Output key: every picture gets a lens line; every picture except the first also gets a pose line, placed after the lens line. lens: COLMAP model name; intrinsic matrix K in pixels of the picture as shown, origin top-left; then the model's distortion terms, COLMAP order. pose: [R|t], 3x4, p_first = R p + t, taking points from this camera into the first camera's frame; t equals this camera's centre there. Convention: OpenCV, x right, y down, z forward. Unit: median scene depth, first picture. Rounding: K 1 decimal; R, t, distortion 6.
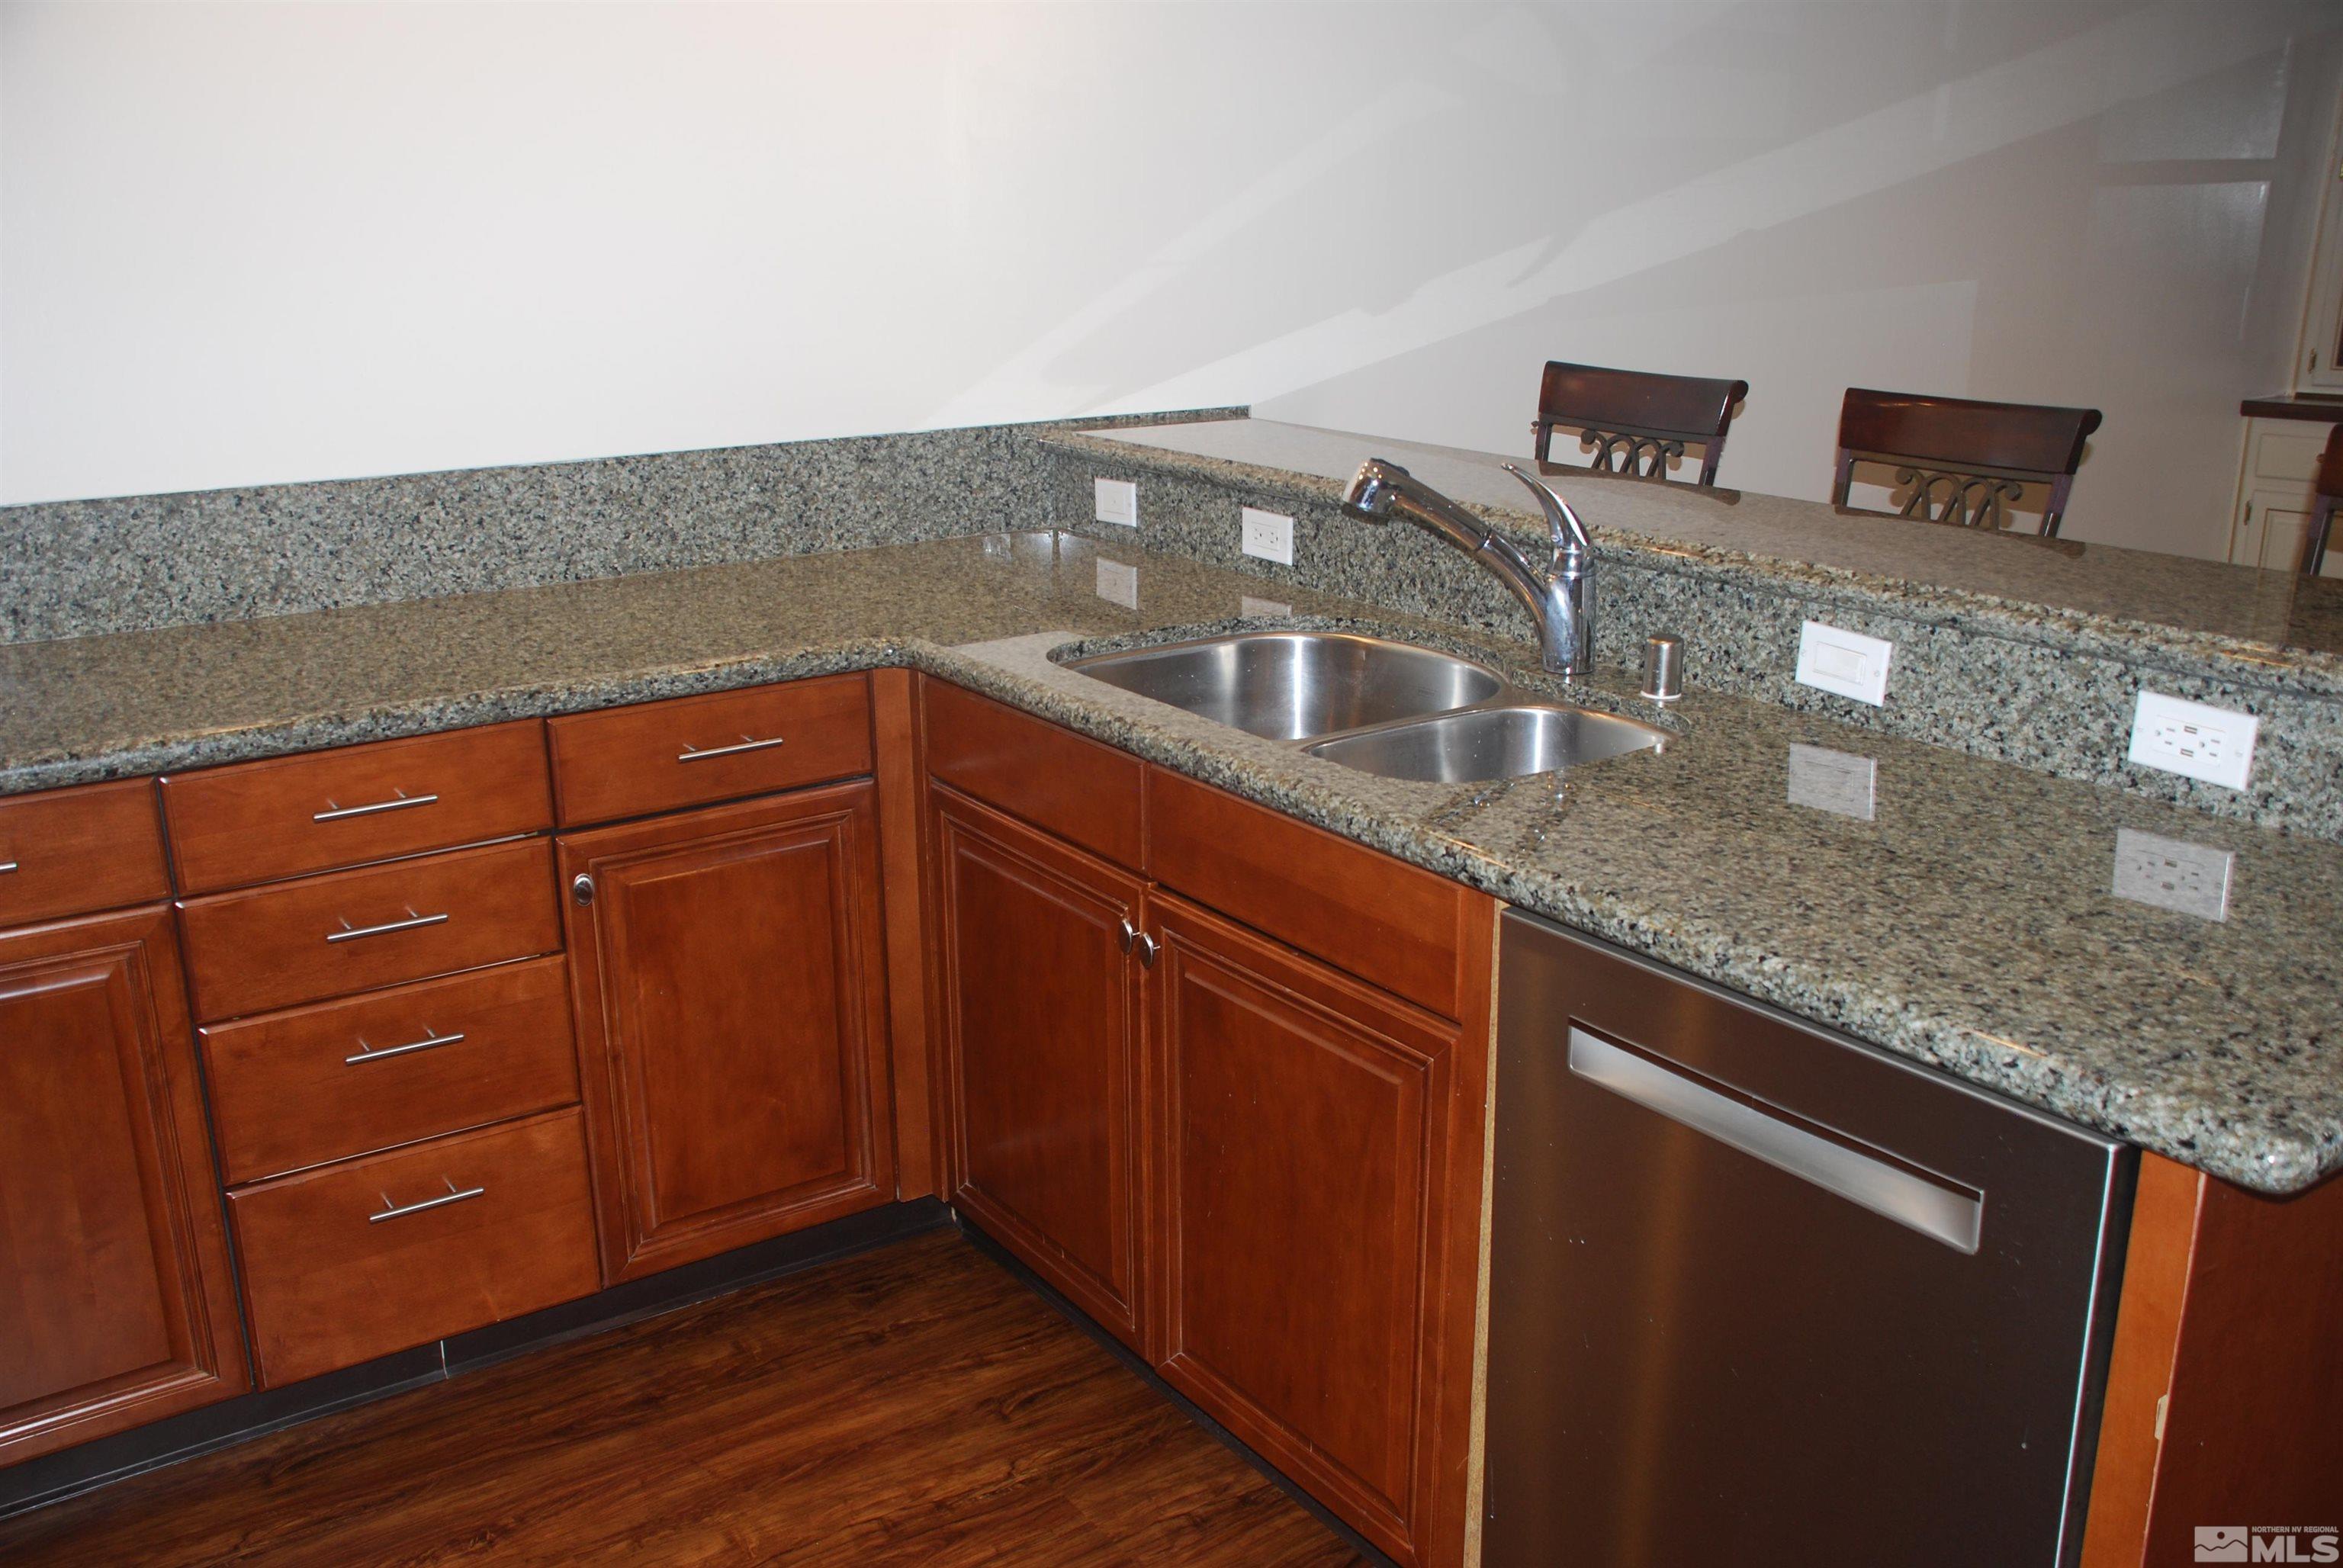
lens RADIAL K [[2067.7, 0, 1172.1], [0, 2067.7, 790.2], [0, 0, 1]] dist [0.002127, 0.006128]
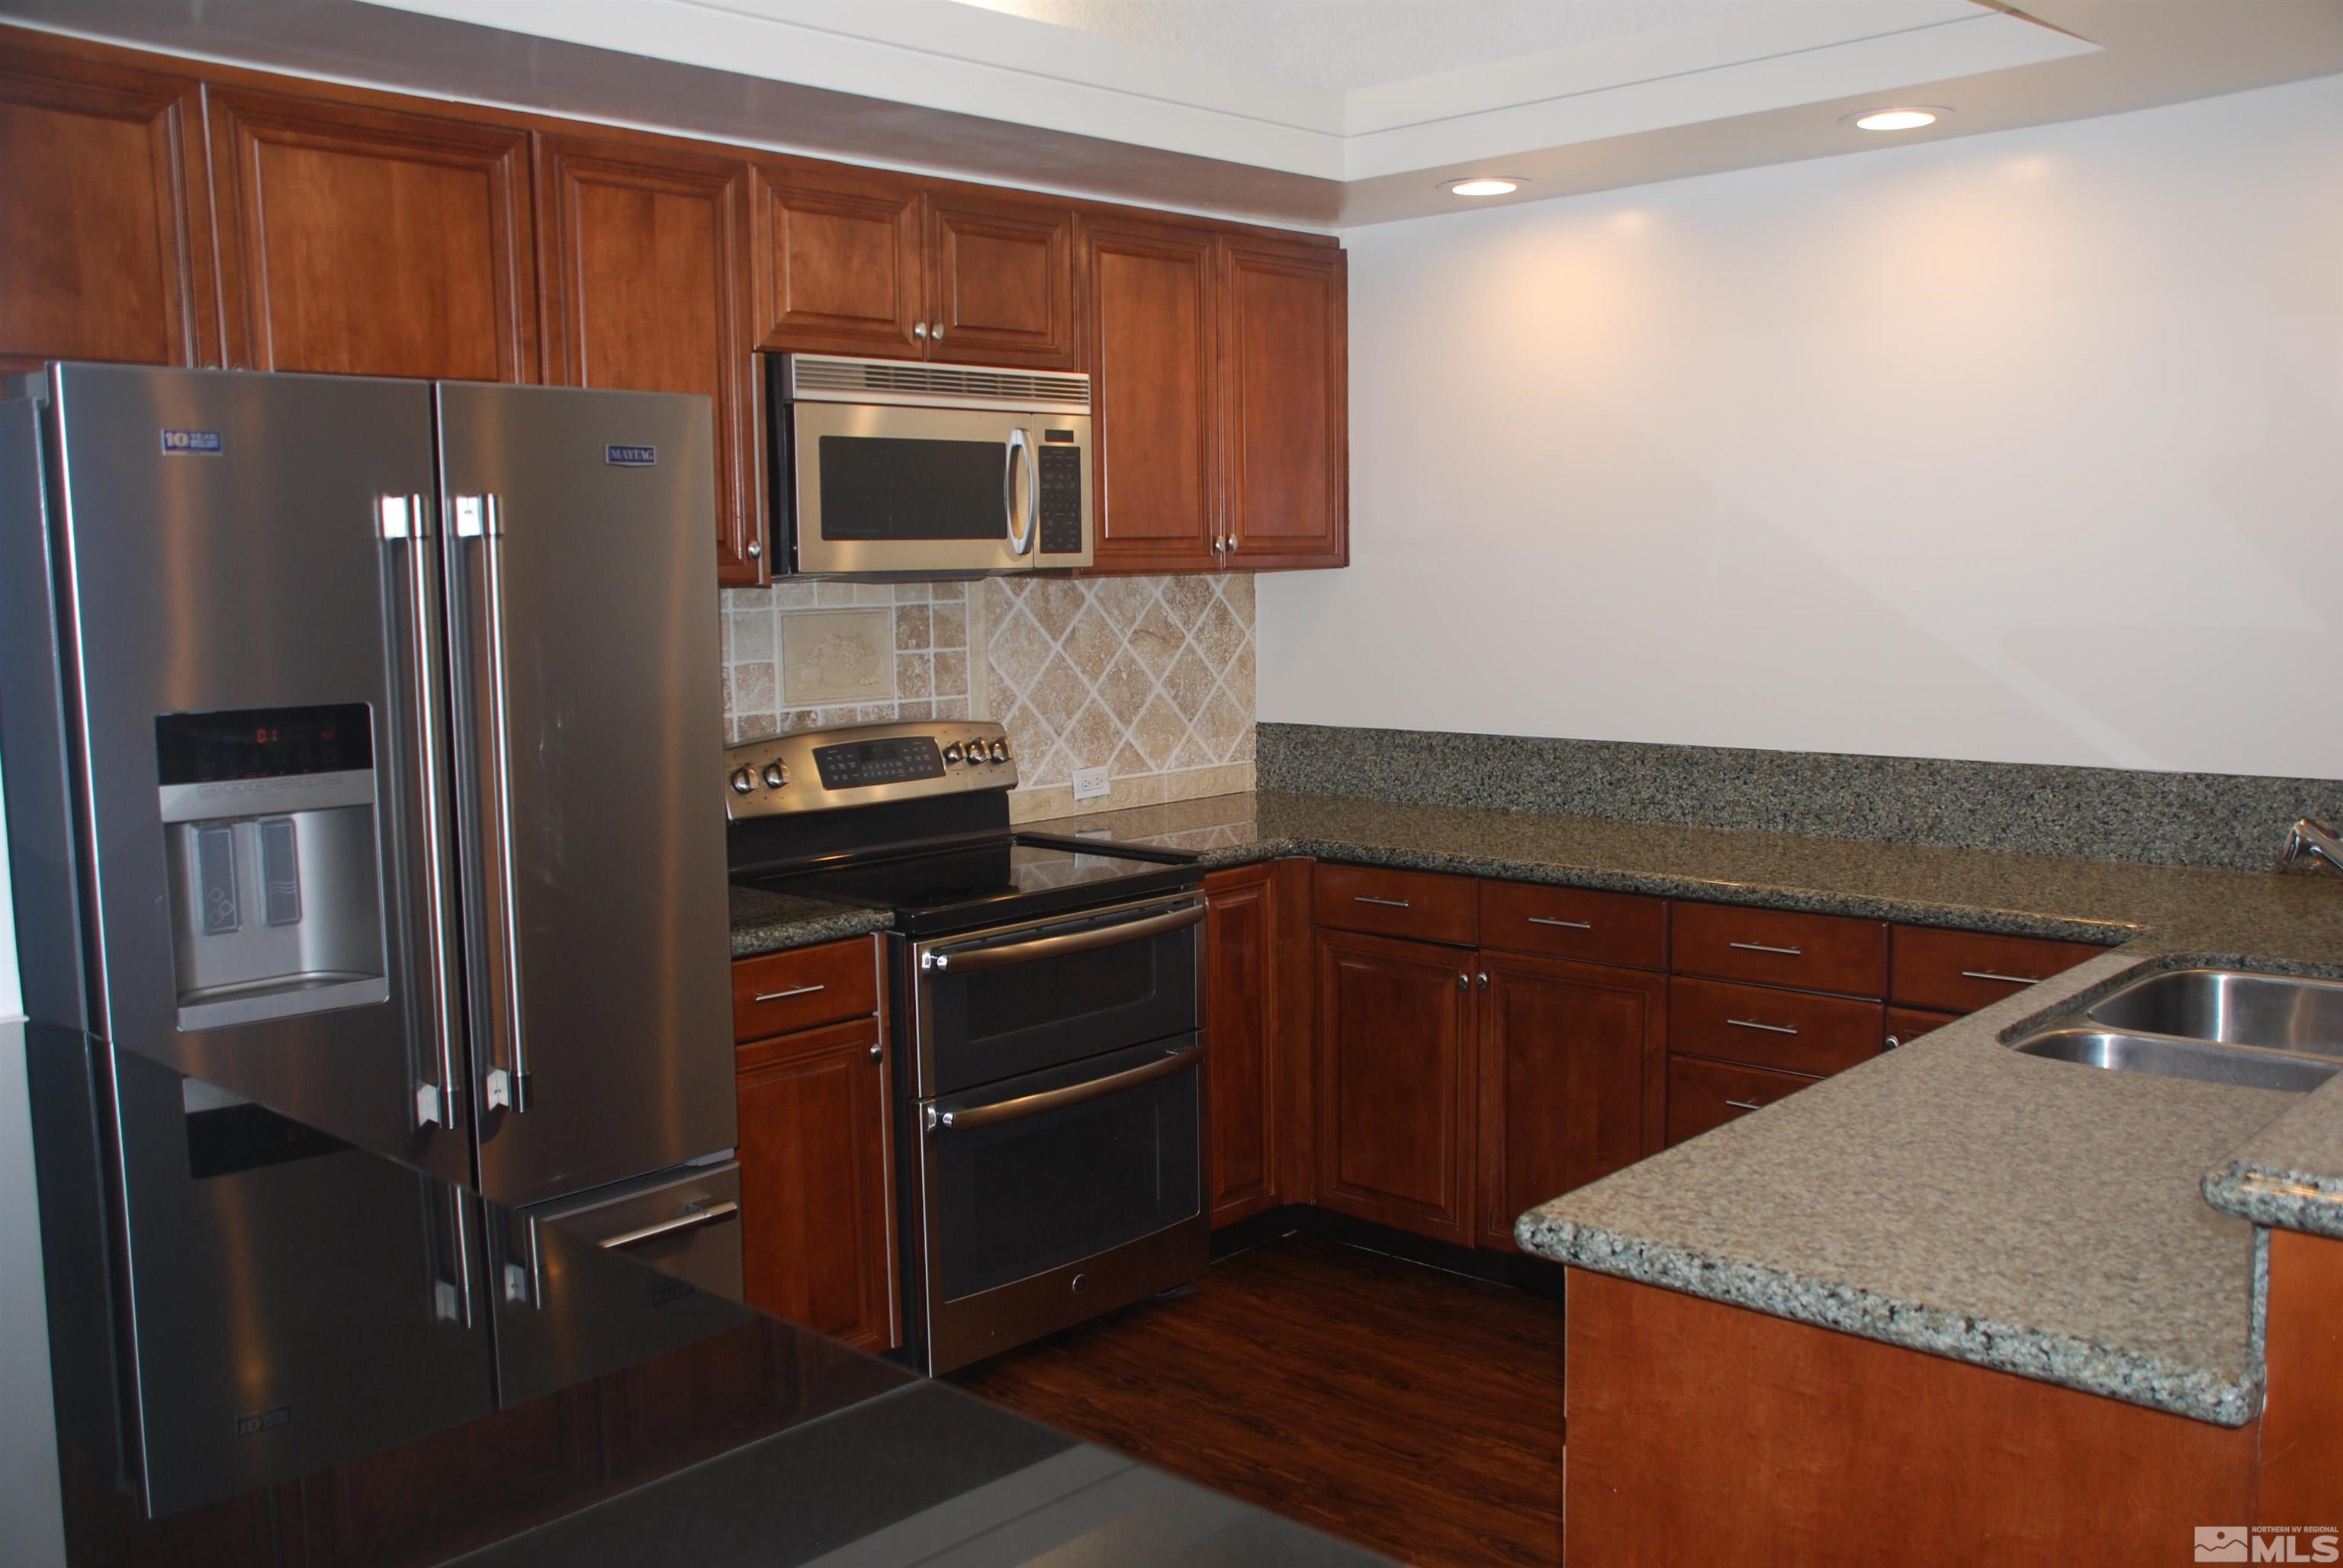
lens RADIAL K [[2067.7, 0, 1171.5], [0, 2067.7, 786.0], [0, 0, 1]] dist [0.002127, 0.006128]
pose [[0.214561, 0.112451, -0.970216, 0.852287], [-0.258397, 0.964492, 0.054644, -0.065984], [0.941910, 0.238977, 0.236000, 0.135690]]
